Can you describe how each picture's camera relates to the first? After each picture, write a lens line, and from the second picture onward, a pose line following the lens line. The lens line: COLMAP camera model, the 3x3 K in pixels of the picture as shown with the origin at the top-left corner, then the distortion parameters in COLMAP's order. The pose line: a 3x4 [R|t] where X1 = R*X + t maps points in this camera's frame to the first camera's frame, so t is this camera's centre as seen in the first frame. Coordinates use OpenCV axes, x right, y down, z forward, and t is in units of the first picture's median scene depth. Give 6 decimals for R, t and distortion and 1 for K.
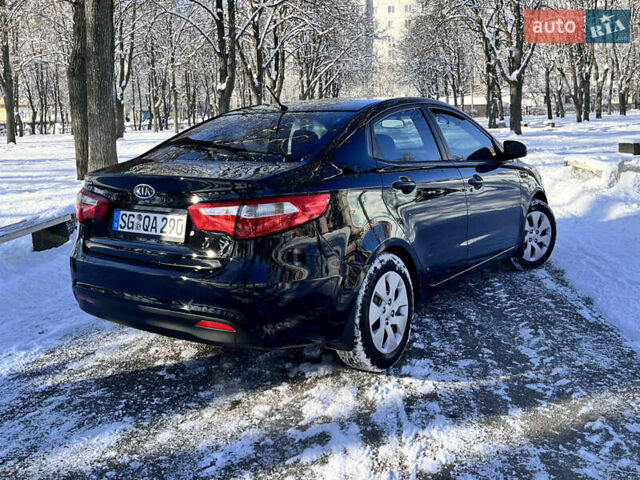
lens RADIAL K [[663.7, 0, 311.3], [0, 663.7, 157.9], [0, 0, 1]] dist [0.007914, -0.011824]
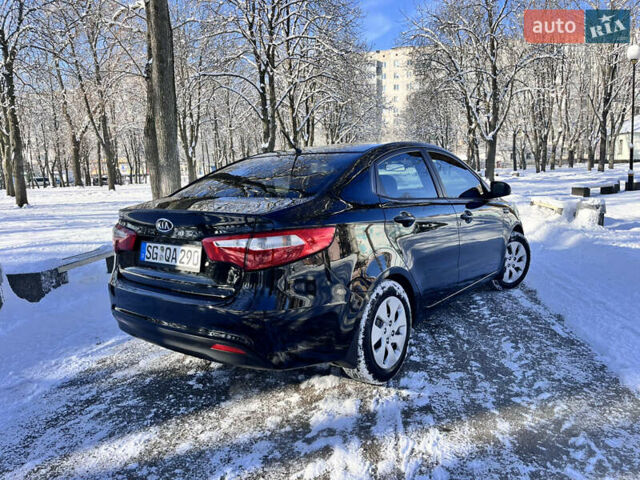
lens RADIAL K [[484.5, 0, 327.1], [0, 484.5, 254.4], [0, 0, 1]] dist [0.031056, -0.060381]
pose [[0.999841, -0.000331, -0.017845, 0.019434], [0.002281, 0.993993, 0.109417, 0.007824], [0.017702, -0.109440, 0.993836, 0.144548]]
